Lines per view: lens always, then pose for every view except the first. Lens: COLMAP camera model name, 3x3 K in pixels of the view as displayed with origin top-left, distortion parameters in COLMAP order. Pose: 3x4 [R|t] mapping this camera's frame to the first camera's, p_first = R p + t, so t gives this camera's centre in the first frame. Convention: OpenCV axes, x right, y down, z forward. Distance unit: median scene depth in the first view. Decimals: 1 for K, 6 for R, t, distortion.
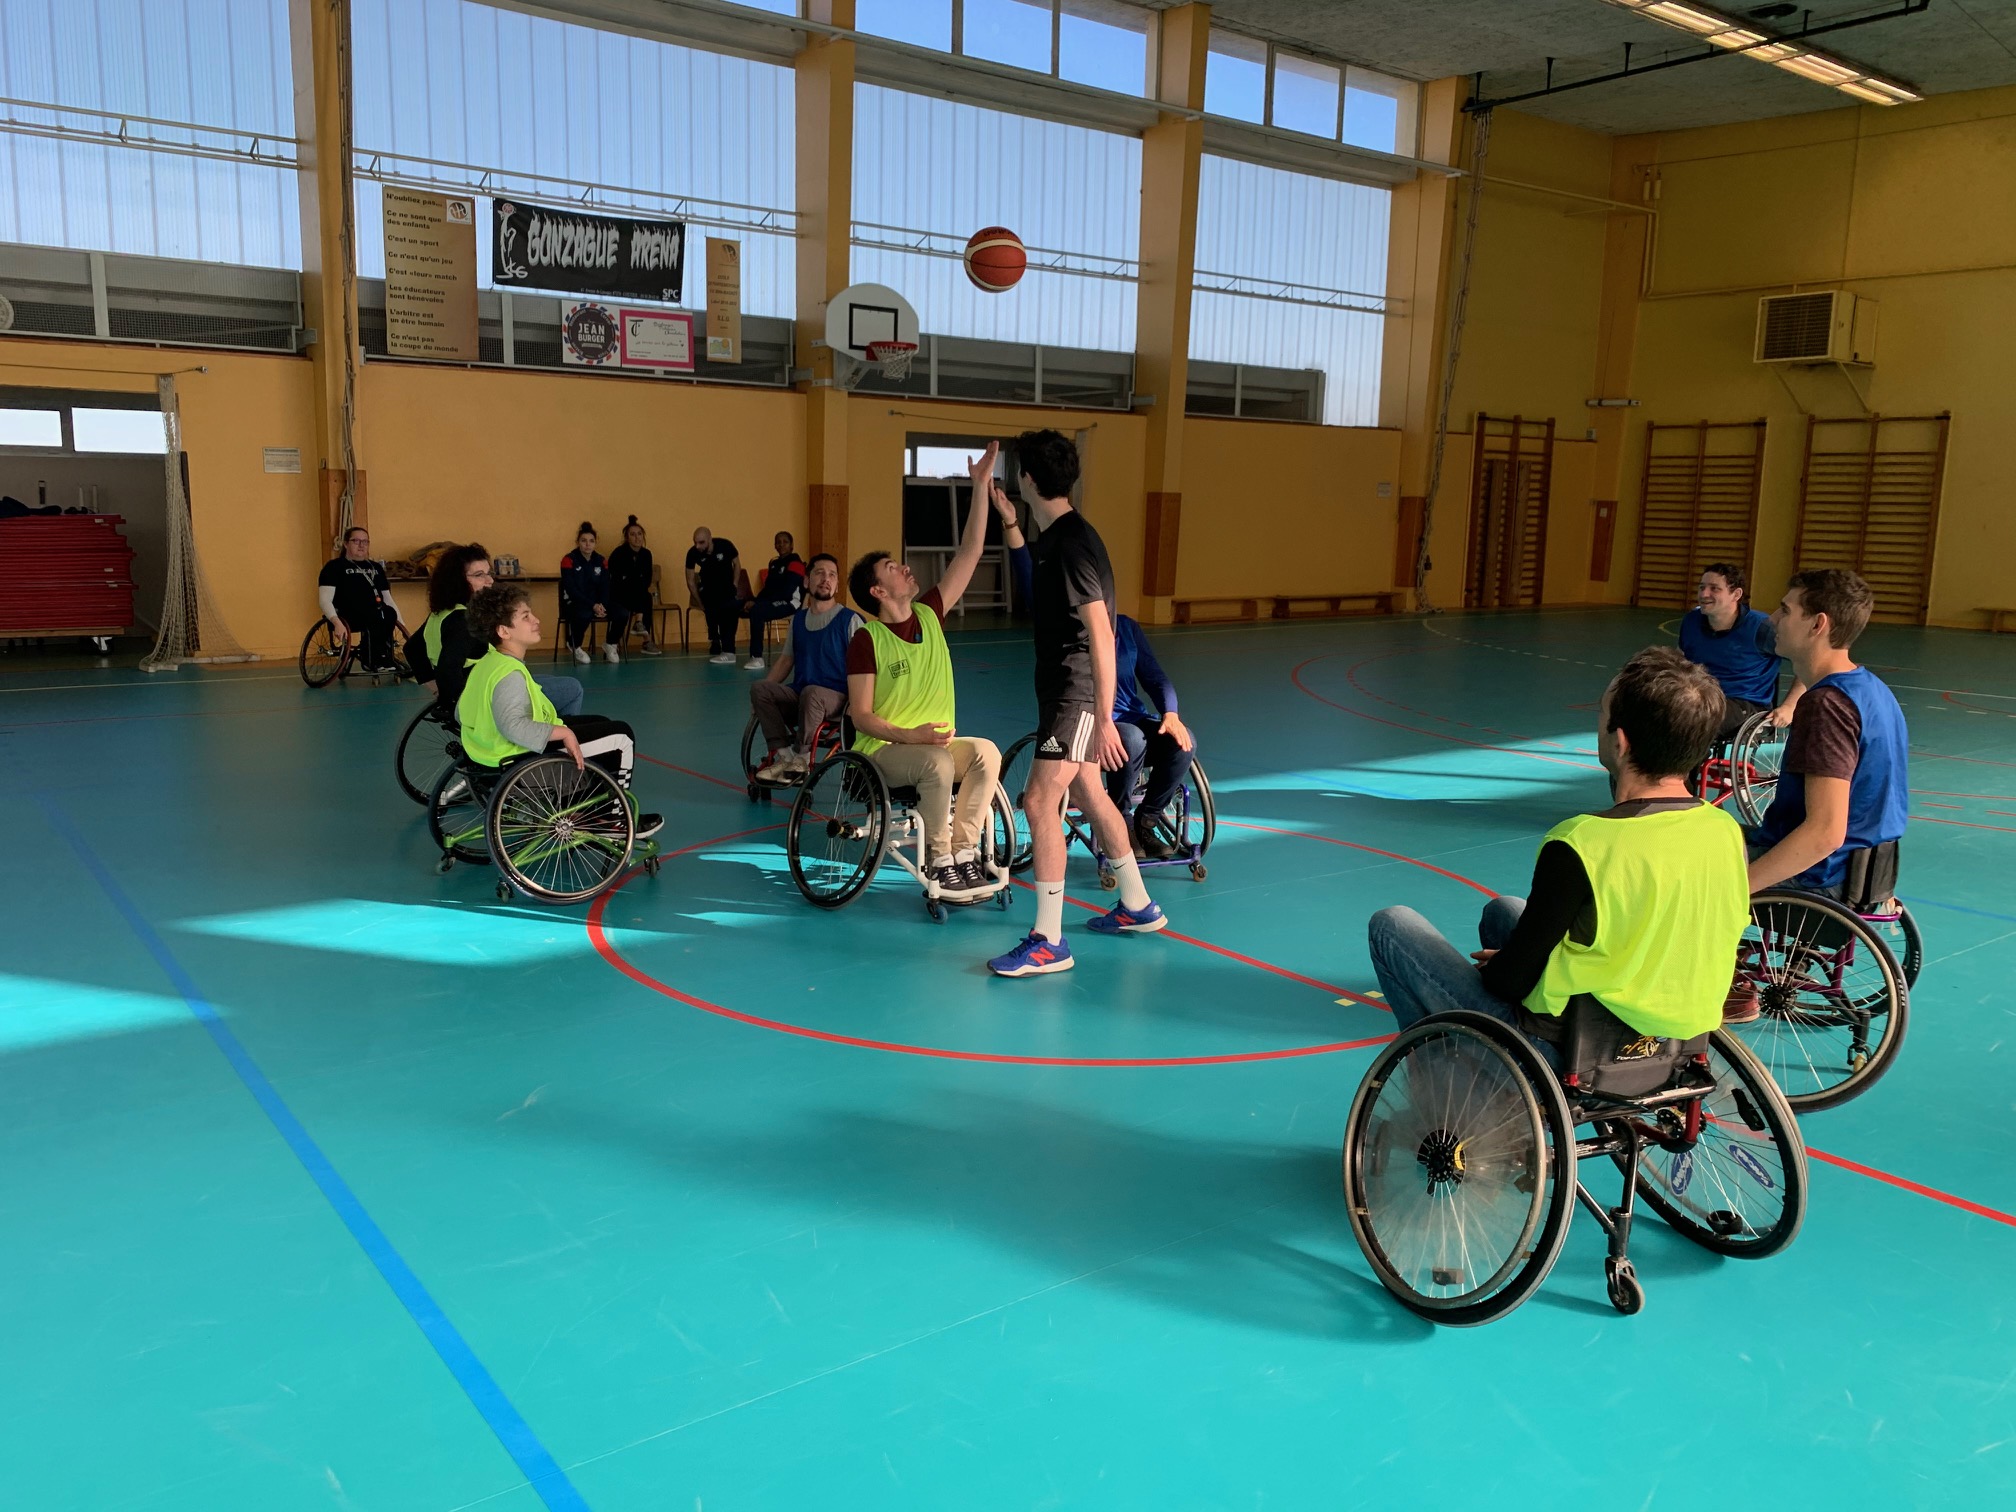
lens RADIAL K [[1526.8, 0, 1064.4], [0, 1526.8, 715.0], [0, 0, 1]] dist [0.024723, -0.023021]
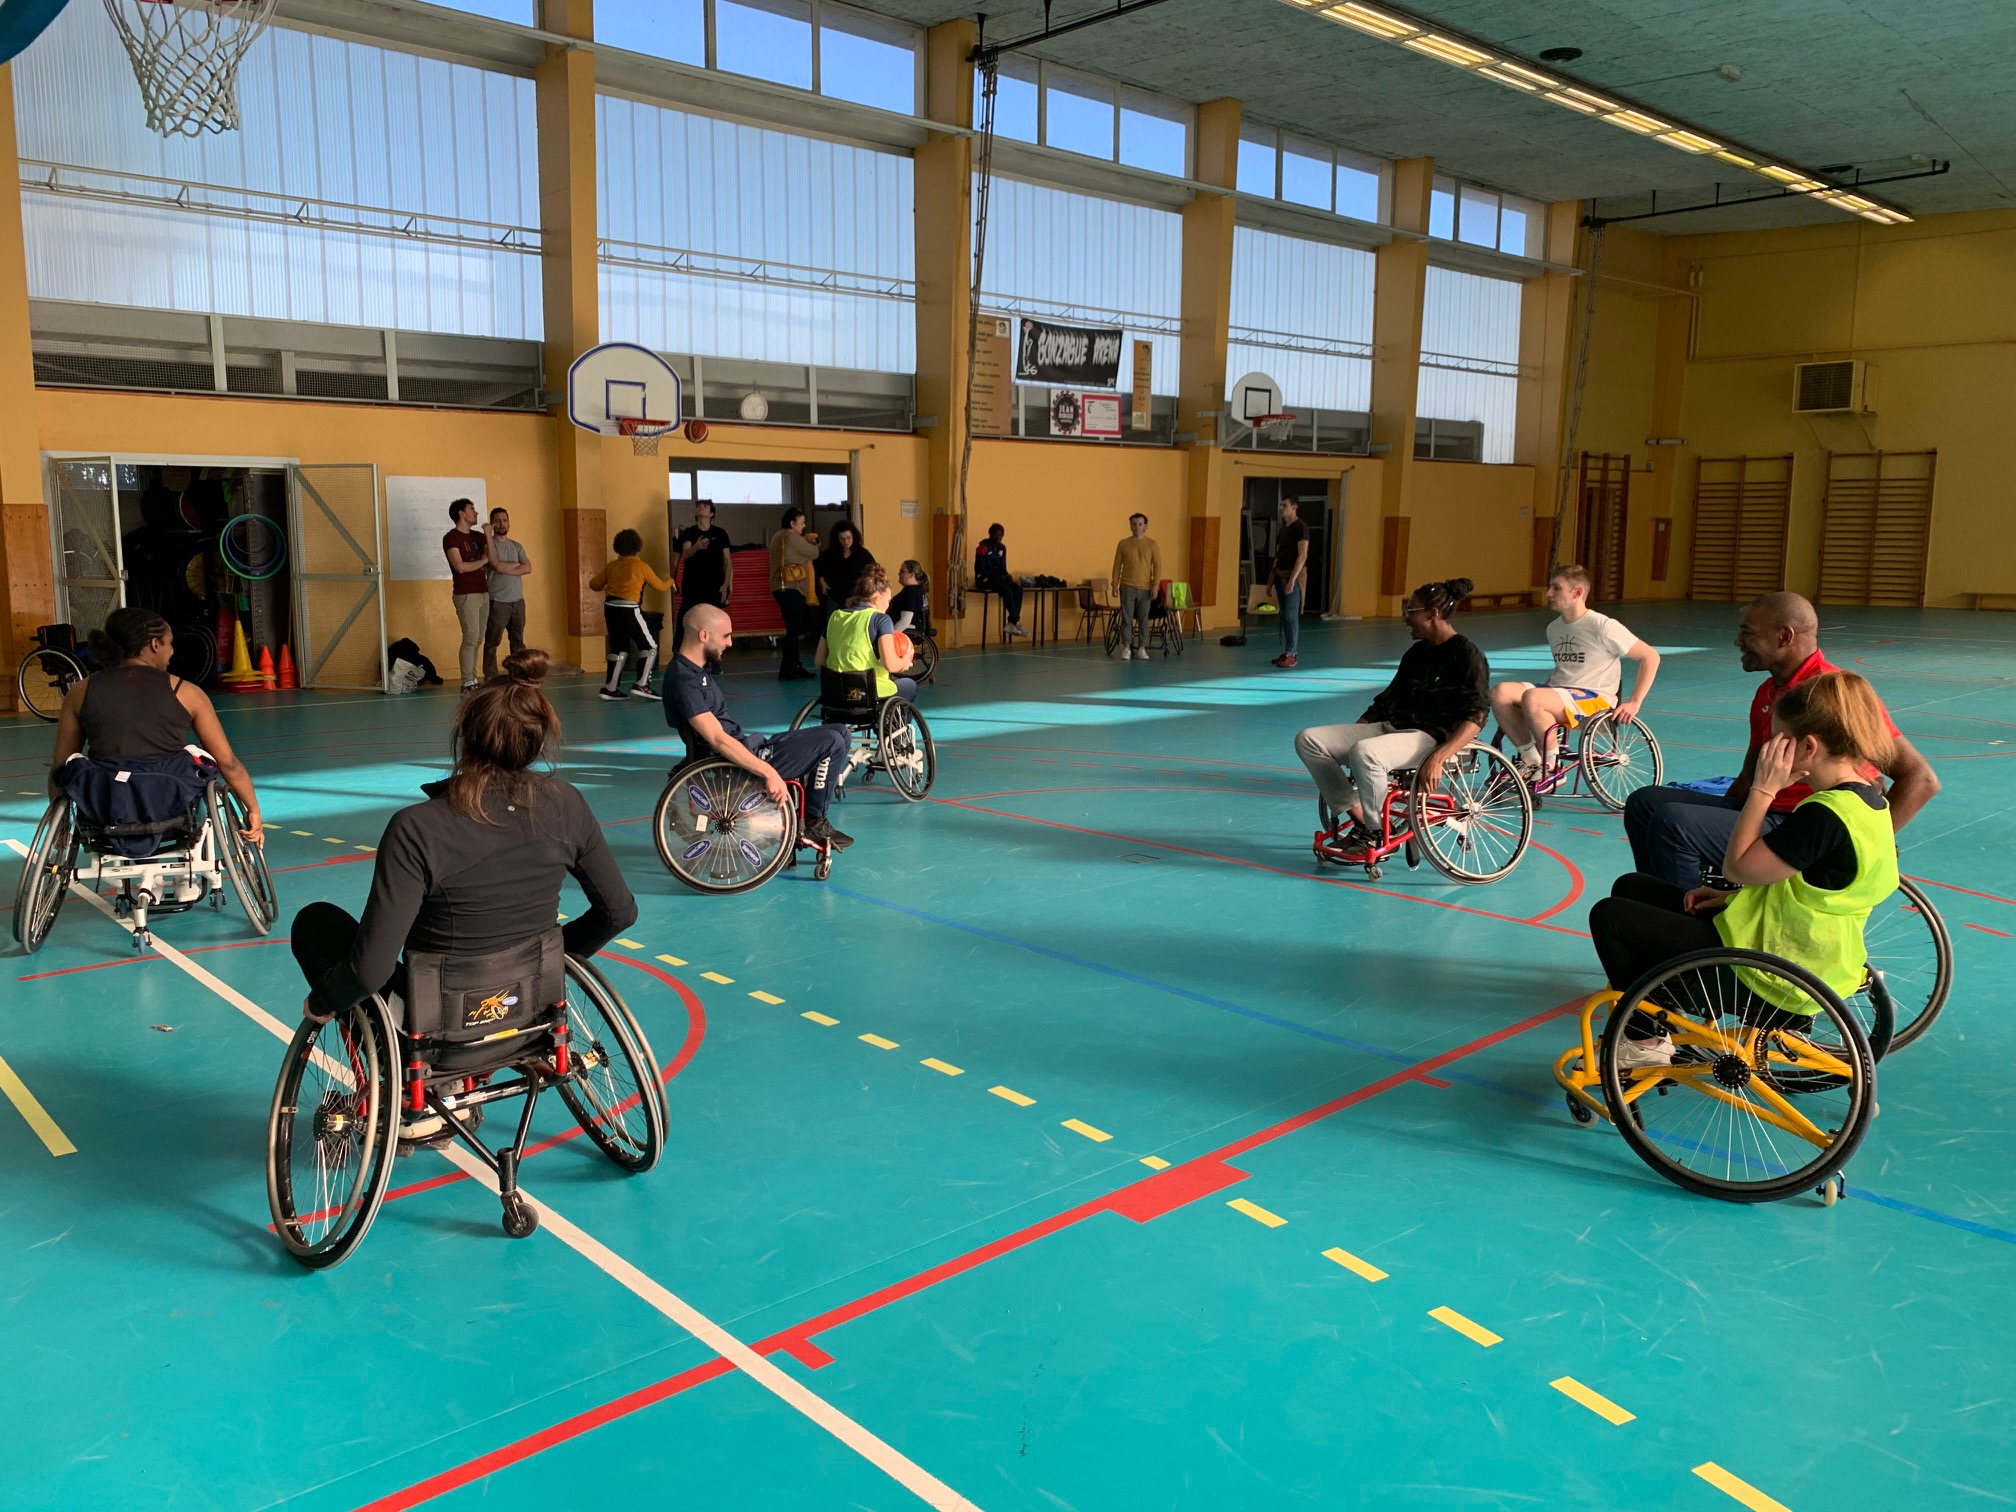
lens RADIAL K [[1526.8, 0, 1037.5], [0, 1526.8, 701.6], [0, 0, 1]] dist [0.024723, -0.023021]
pose [[0.994669, -0.029785, 0.098724, -0.346915], [0.032055, 0.999255, -0.021493, 0.028779], [-0.098011, 0.024543, 0.994883, -0.257520]]
